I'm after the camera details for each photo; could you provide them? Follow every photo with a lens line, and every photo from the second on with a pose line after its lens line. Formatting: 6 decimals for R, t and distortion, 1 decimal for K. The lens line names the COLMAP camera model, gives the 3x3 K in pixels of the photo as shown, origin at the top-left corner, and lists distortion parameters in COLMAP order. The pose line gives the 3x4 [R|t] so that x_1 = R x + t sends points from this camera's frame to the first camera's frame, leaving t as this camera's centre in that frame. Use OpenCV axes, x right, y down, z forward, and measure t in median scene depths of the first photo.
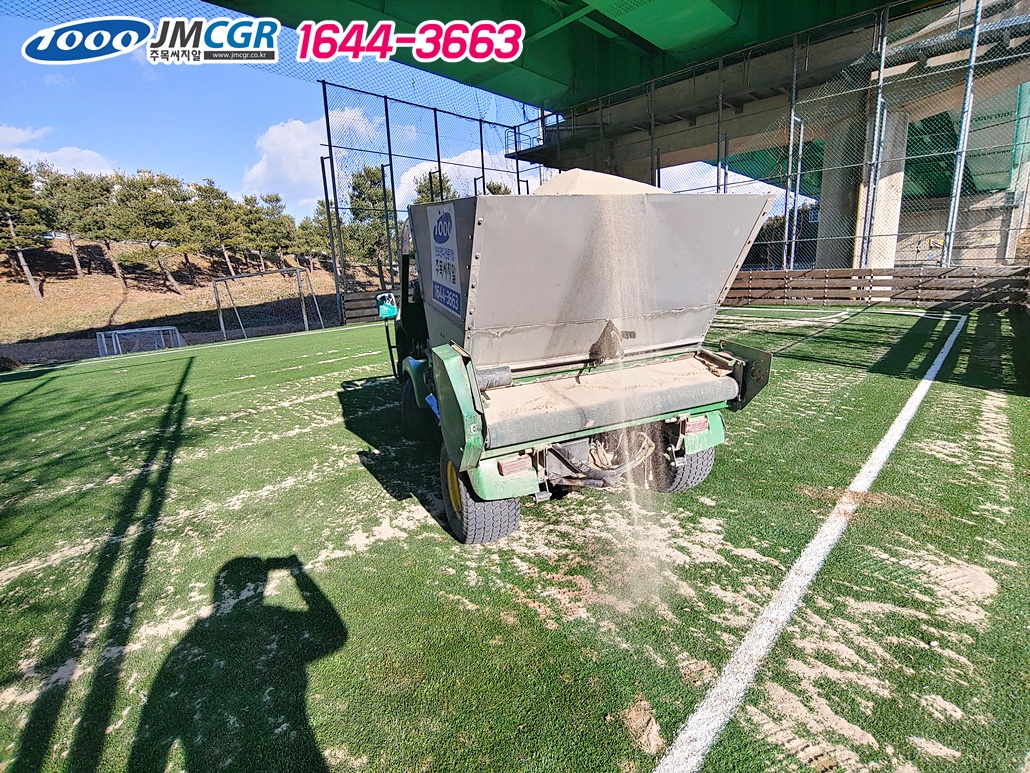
lens RADIAL K [[500.3, 0, 521.3], [0, 500.3, 381.2], [0, 0, 1]] dist [-0.009669, -0.001918]
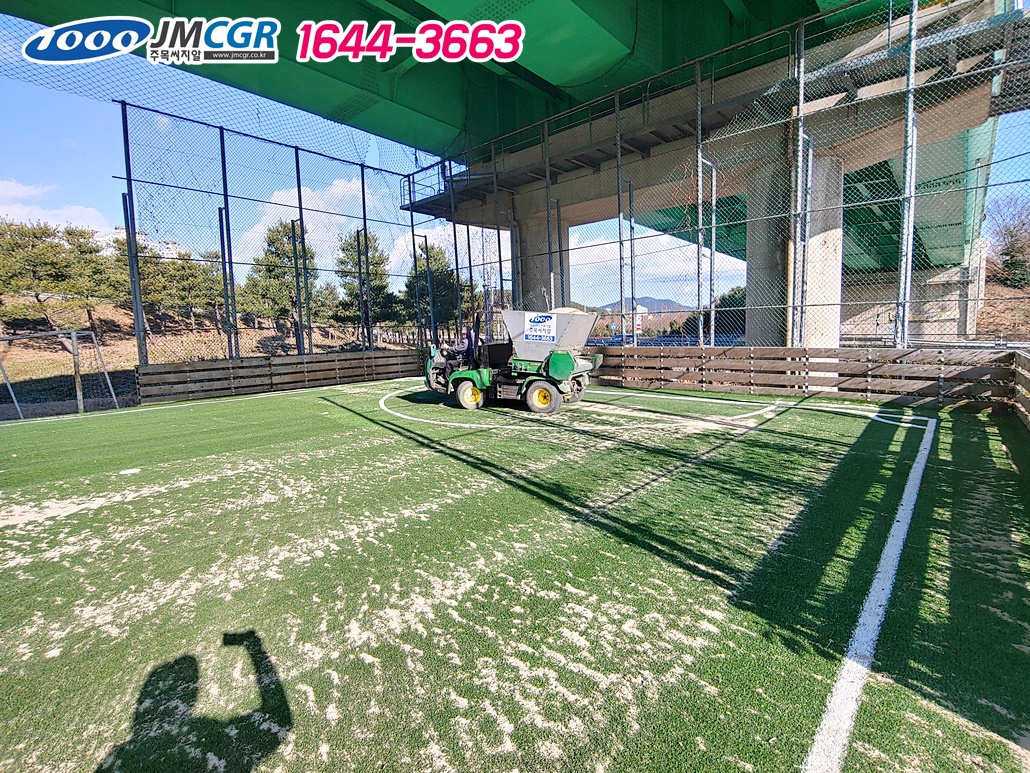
lens RADIAL K [[500.3, 0, 527.5], [0, 500.3, 375.7], [0, 0, 1]] dist [-0.009669, -0.001918]
pose [[0.998908, 0.017806, 0.043183, 0.222797], [-0.011815, 0.990745, -0.135218, -0.068827], [-0.045191, 0.134560, 0.989874, 0.246718]]
